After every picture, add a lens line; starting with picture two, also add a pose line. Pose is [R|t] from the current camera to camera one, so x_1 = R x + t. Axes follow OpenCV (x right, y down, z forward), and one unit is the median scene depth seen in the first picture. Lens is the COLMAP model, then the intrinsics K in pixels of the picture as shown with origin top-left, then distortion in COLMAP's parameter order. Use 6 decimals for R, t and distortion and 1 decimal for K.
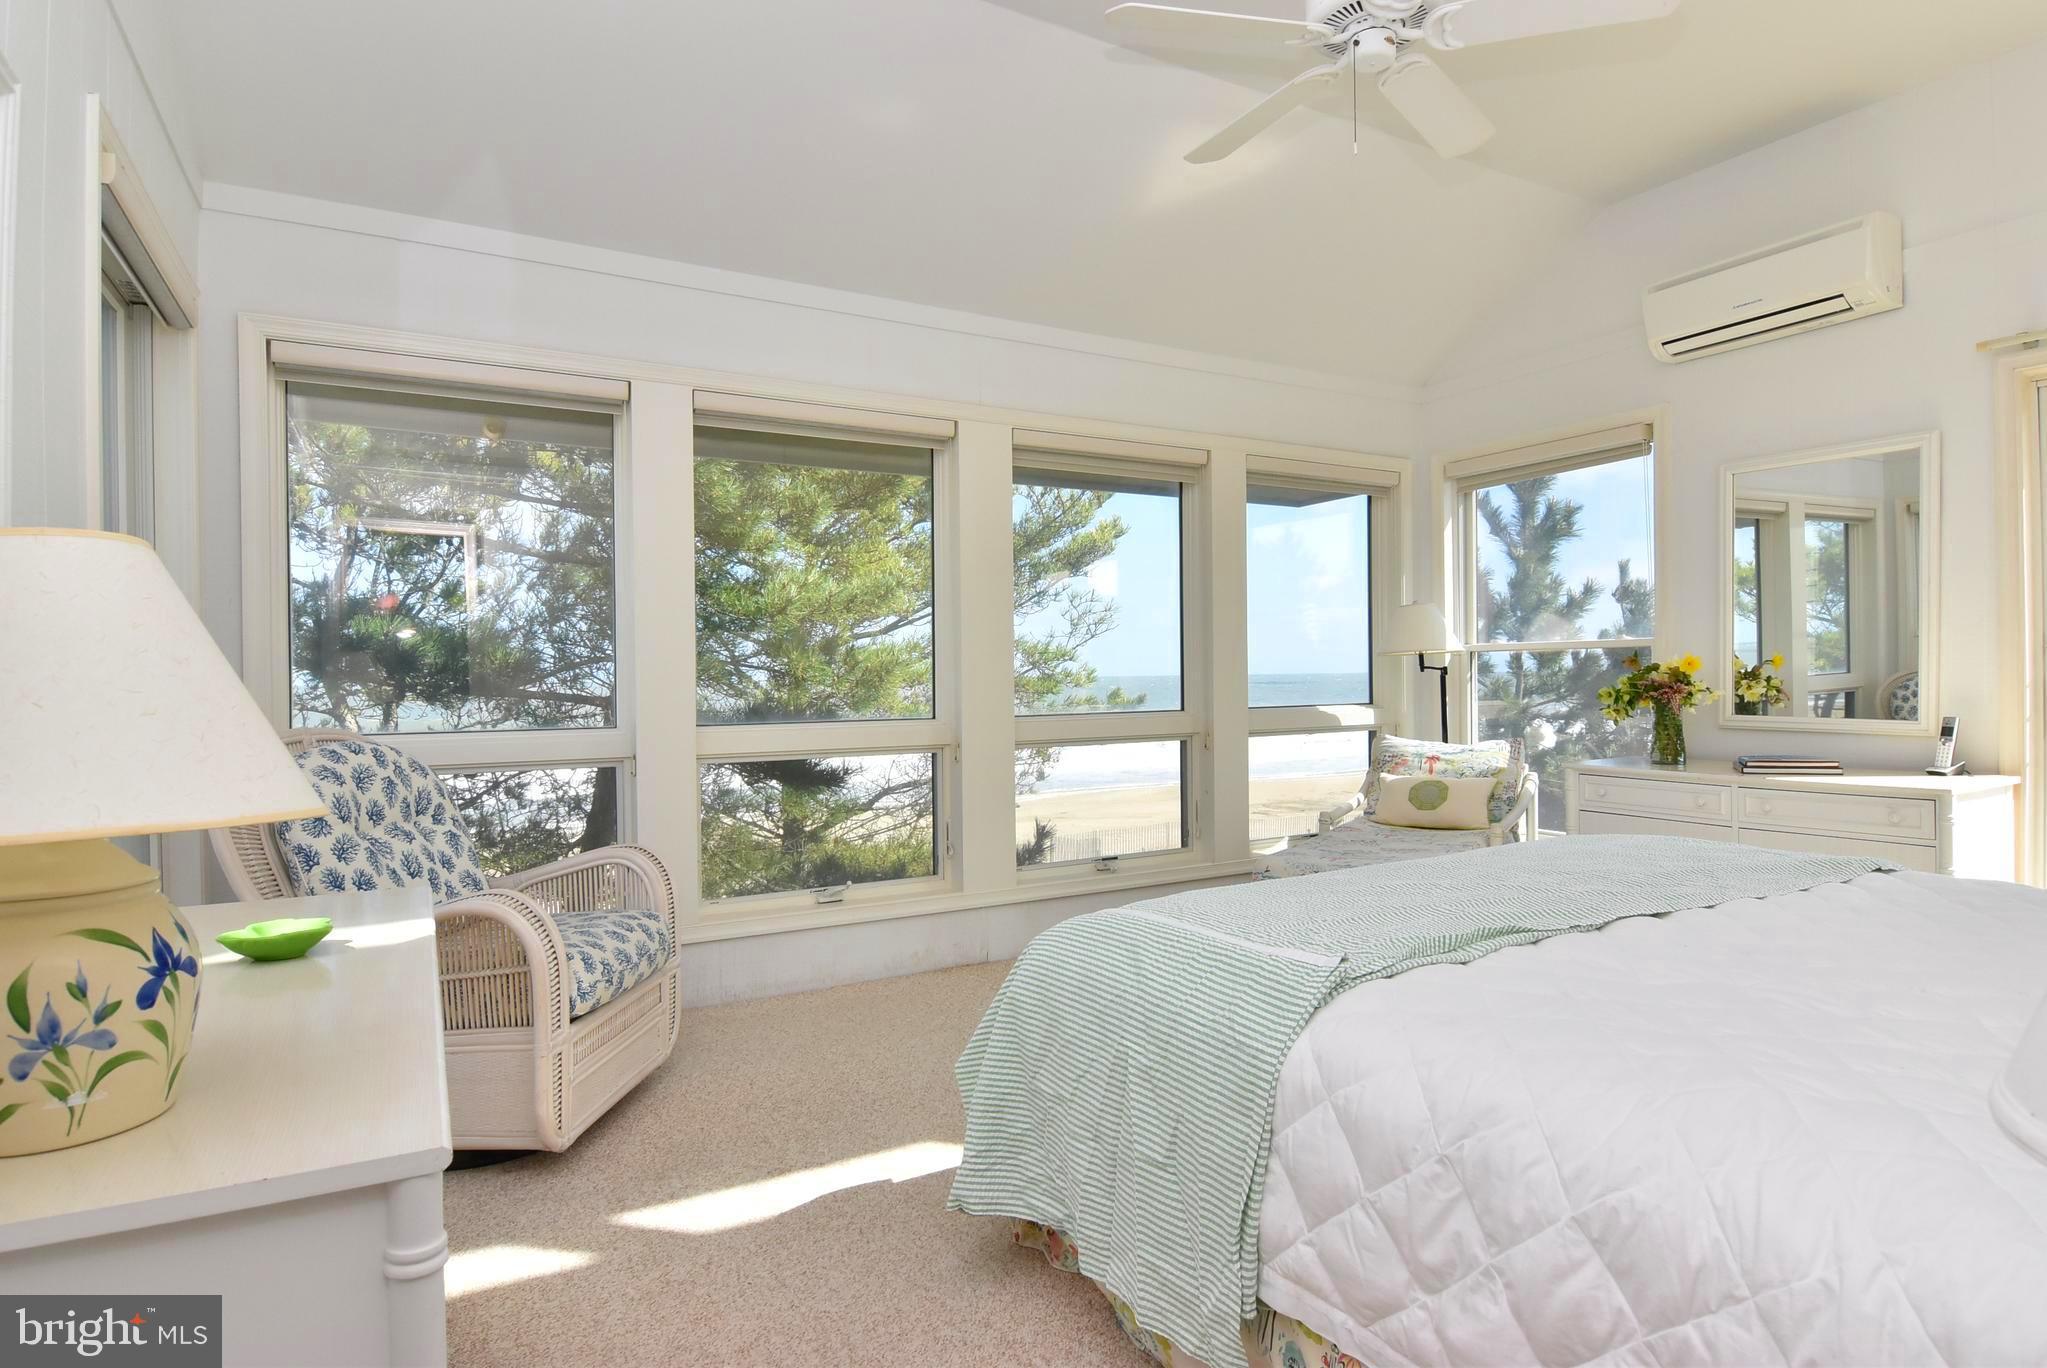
lens RADIAL K [[1088.0, 0, 1031.2], [0, 1088.0, 680.1], [0, 0, 1]] dist [0.008196, -0.018924]
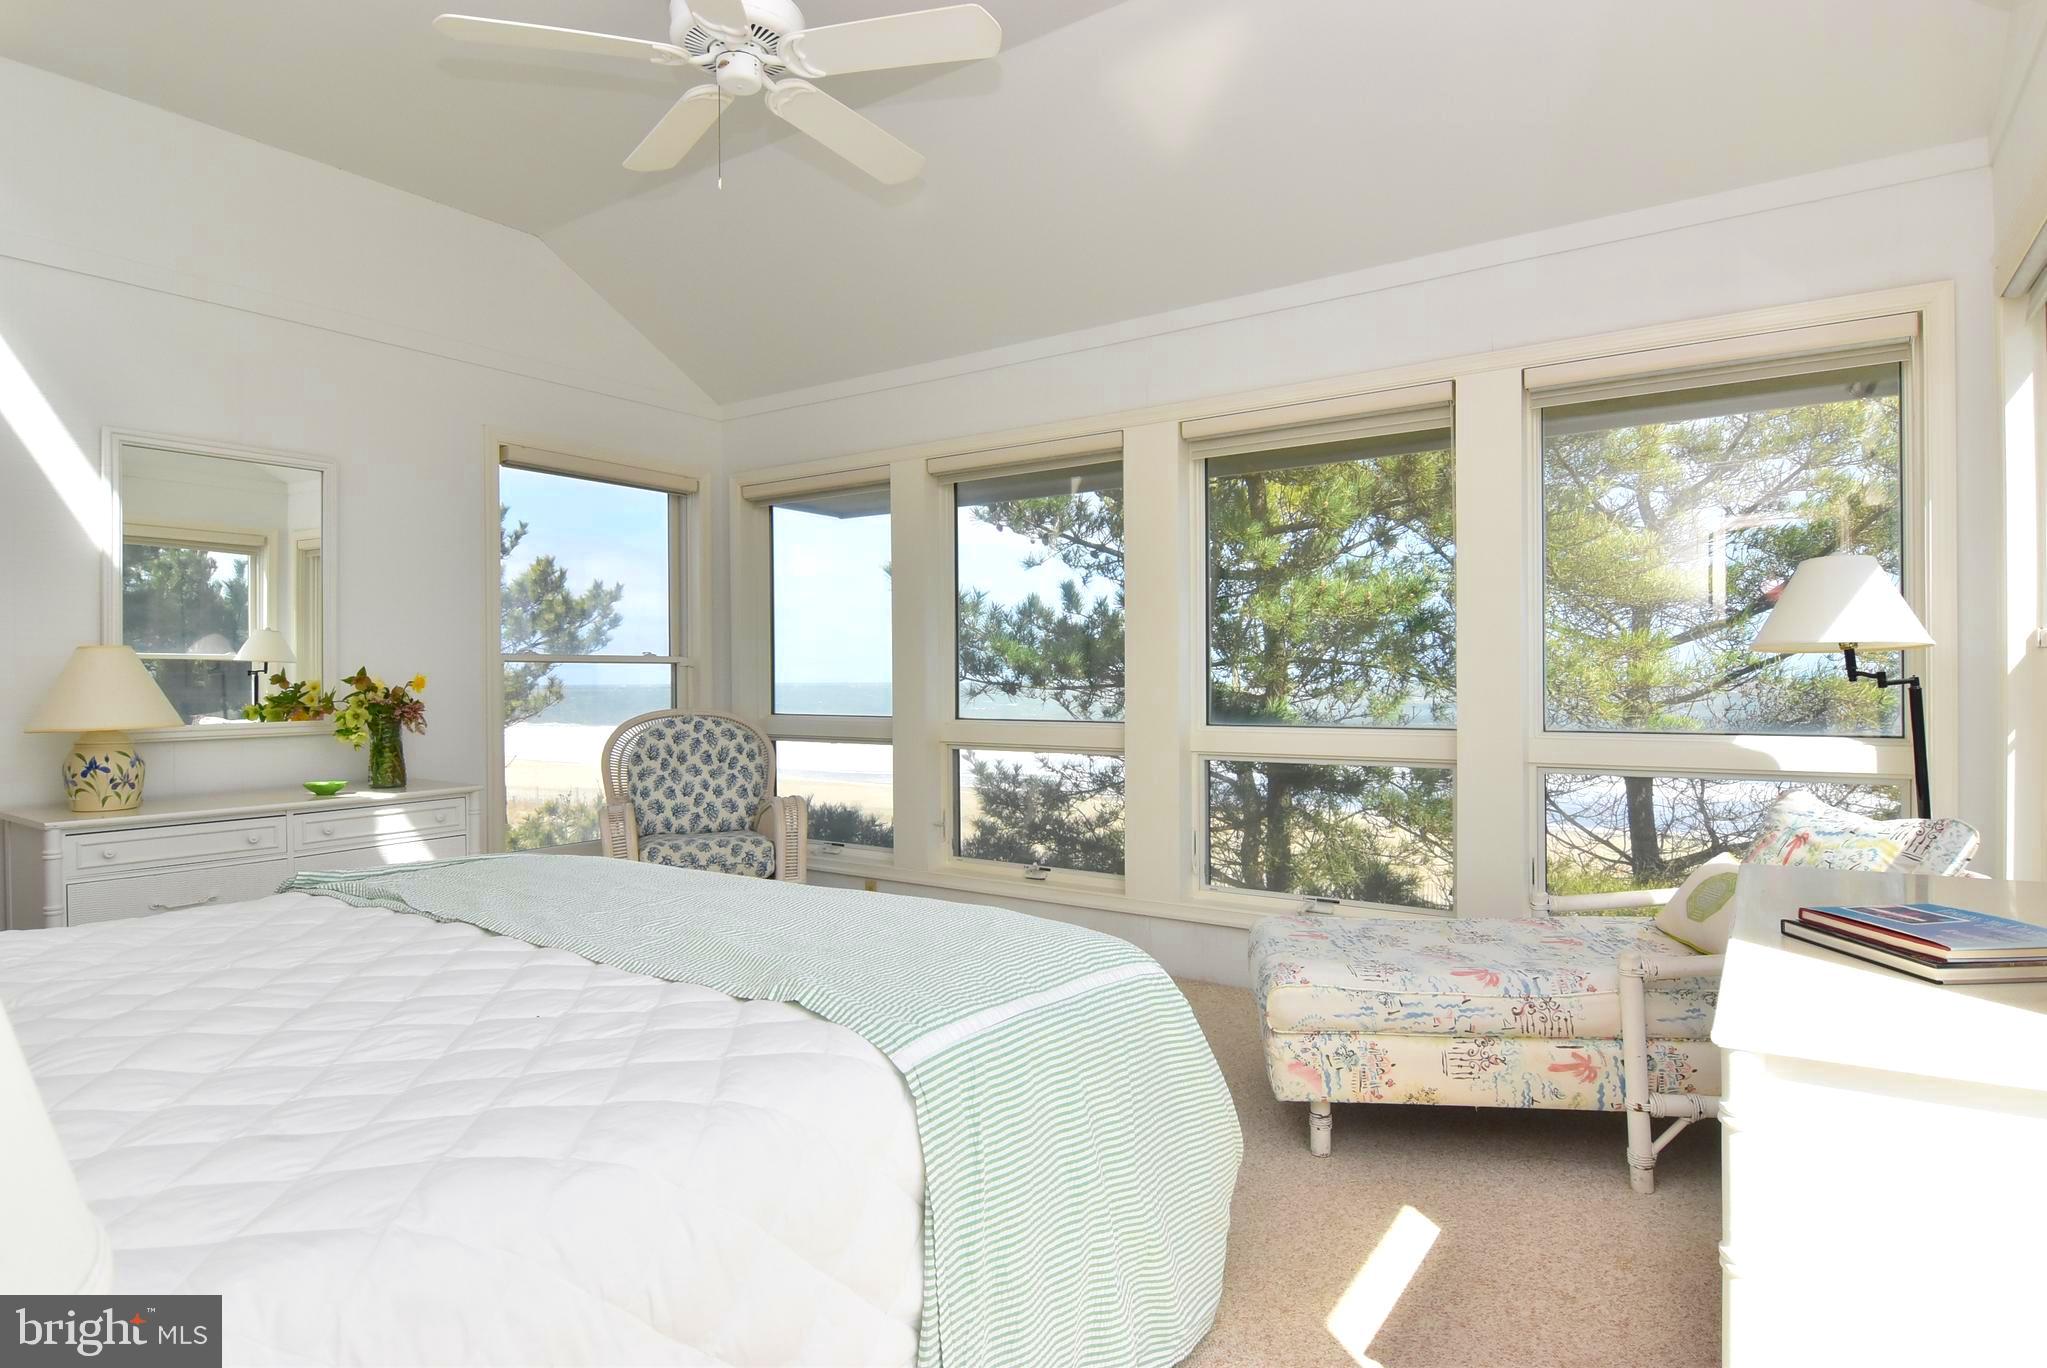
lens RADIAL K [[1088.0, 0, 1029.3], [0, 1088.0, 673.3], [0, 0, 1]] dist [0.008196, -0.018924]
pose [[0.404595, 0.007159, -0.914468, 1.182931], [-0.009924, 0.999945, 0.003438, -0.023929], [0.914442, 0.007685, 0.404643, 0.780386]]
